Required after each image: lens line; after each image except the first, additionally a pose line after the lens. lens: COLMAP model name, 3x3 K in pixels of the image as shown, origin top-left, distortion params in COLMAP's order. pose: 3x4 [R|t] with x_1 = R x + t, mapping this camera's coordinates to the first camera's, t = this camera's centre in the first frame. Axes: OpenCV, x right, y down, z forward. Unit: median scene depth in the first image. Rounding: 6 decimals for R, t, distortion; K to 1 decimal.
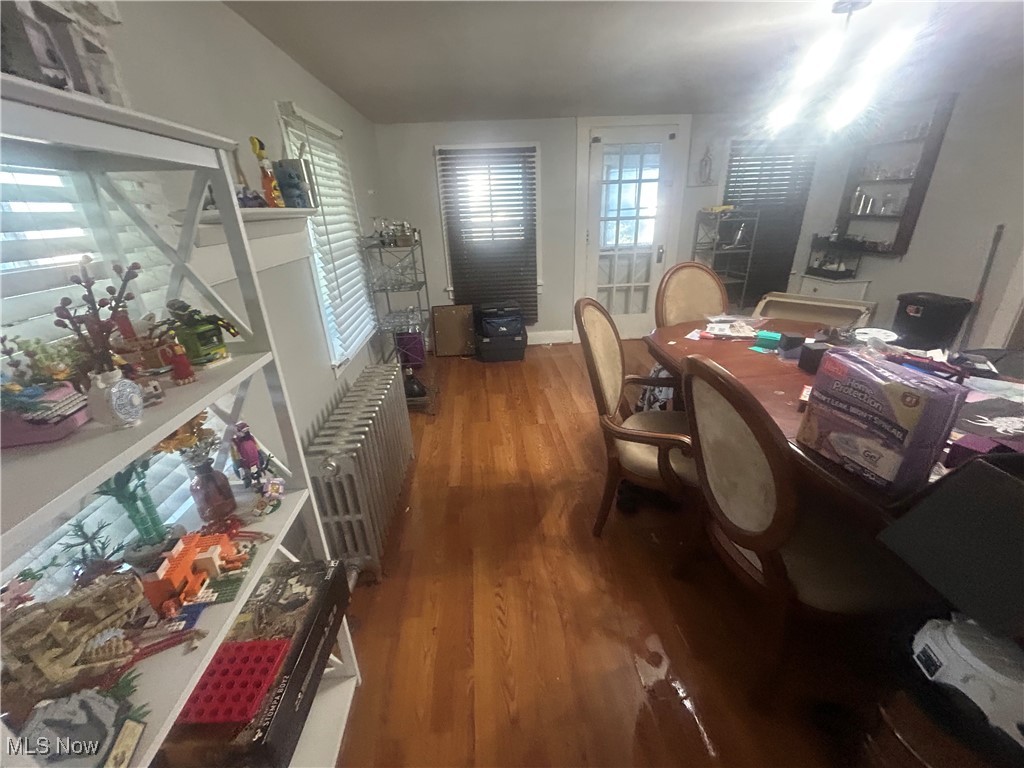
lens RADIAL K [[412.6, 0, 511.3], [0, 412.6, 382.2], [0, 0, 1]] dist [-0.002658, -0.000243]
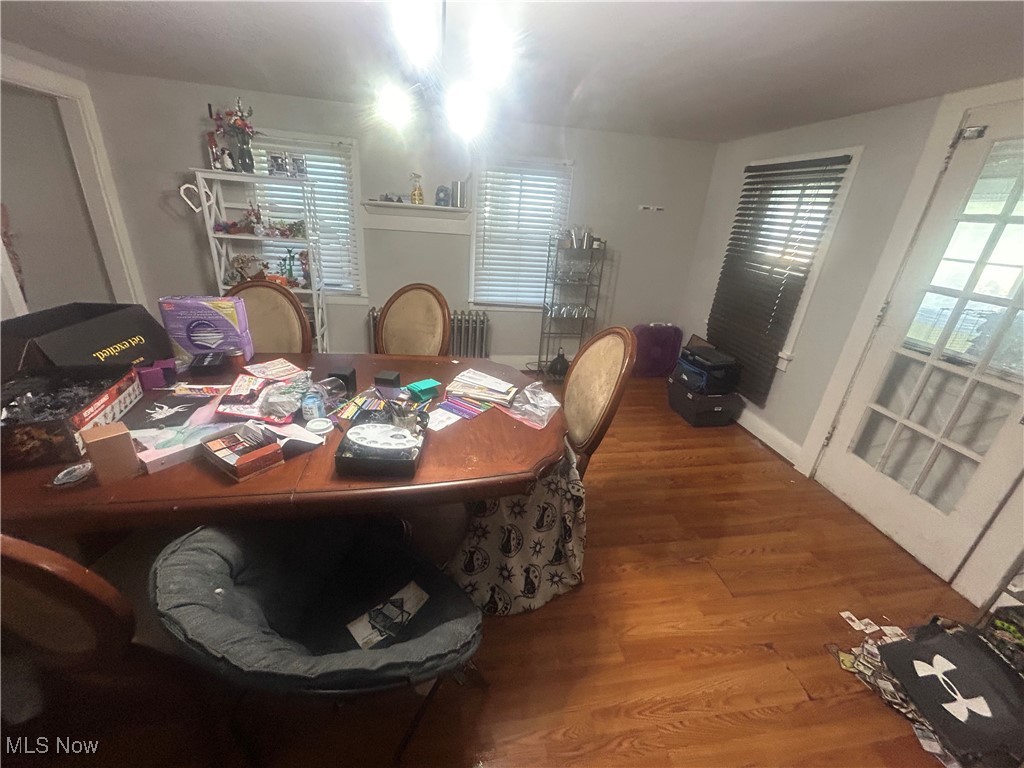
lens RADIAL K [[412.6, 0, 513.2], [0, 412.6, 381.3], [0, 0, 1]] dist [-0.002658, -0.000243]
pose [[0.066439, 0.429165, -0.900779, 0.742188], [-0.454960, 0.816495, 0.355453, -0.270029], [0.888030, 0.386203, 0.249500, 0.504526]]
